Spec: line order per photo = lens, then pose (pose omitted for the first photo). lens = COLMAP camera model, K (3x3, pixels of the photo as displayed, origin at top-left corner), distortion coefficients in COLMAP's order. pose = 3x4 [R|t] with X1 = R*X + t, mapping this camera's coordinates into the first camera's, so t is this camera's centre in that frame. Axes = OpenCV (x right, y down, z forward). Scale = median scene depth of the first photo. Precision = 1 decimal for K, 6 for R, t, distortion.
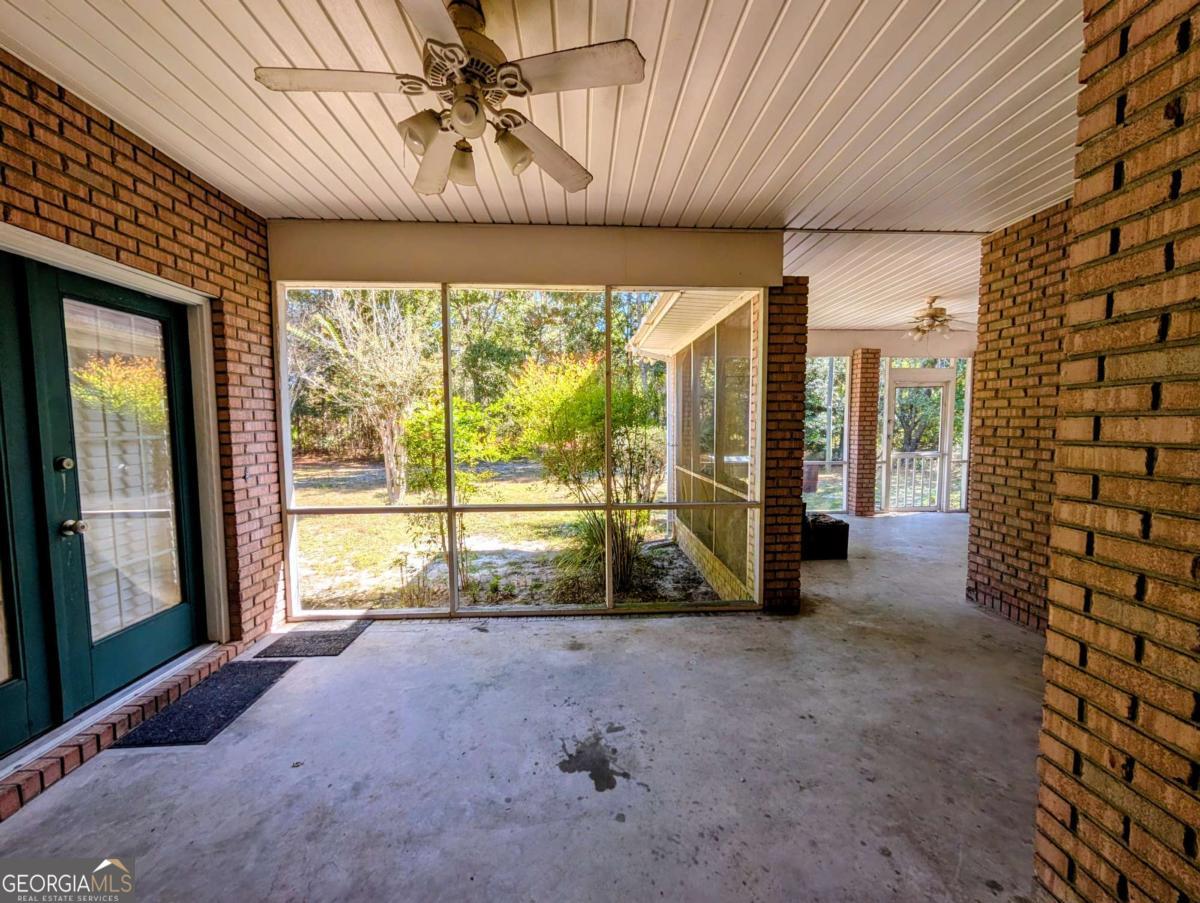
lens RADIAL K [[454.1, 0, 600.0], [0, 454.1, 451.5], [0, 0, 1]] dist [0.000021, 0.000254]
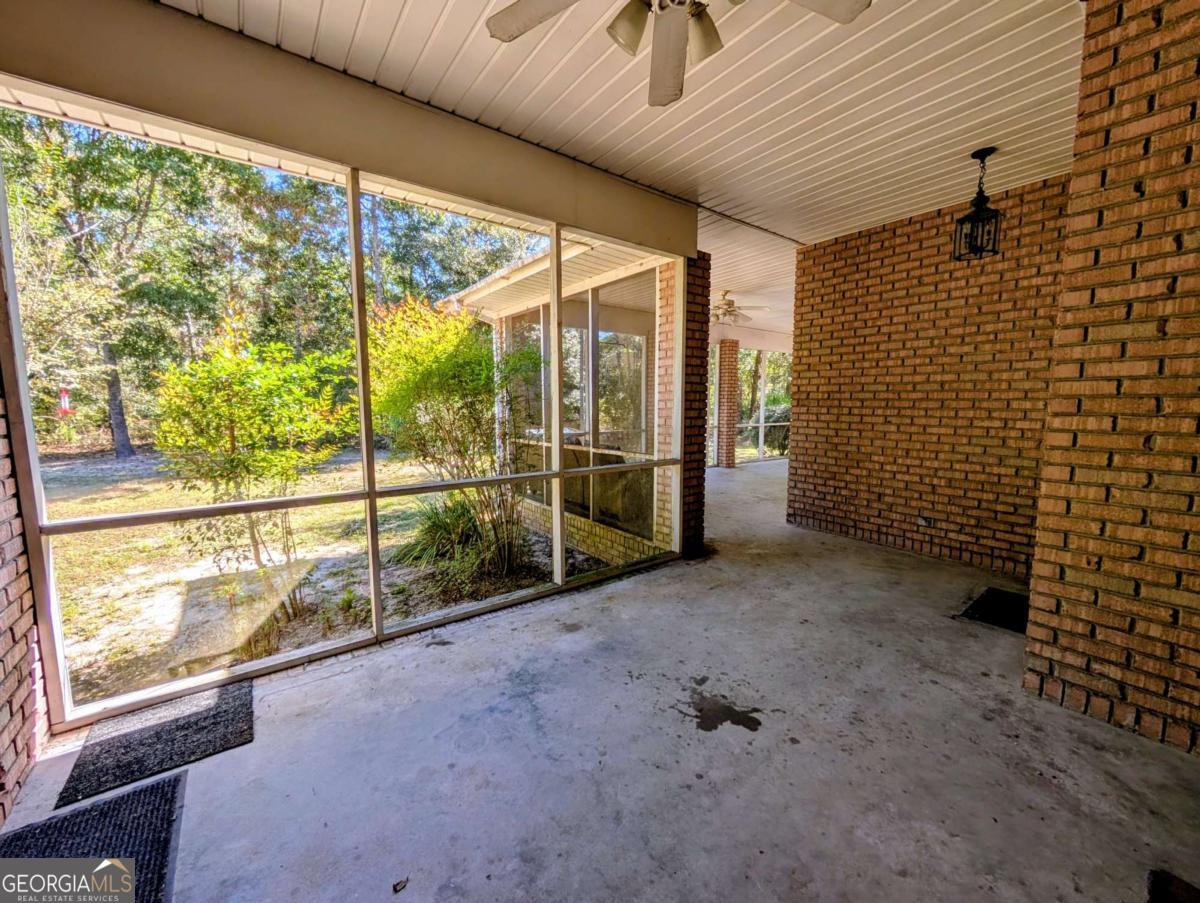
lens RADIAL K [[474.9, 0, 600.0], [0, 474.9, 451.5], [0, 0, 1]] dist [0.000005, 0.000601]
pose [[0.825995, -0.054216, 0.561064, -0.459603], [0.032960, 0.998306, 0.047944, 0.035639], [-0.562713, -0.021109, 0.826383, 0.181504]]
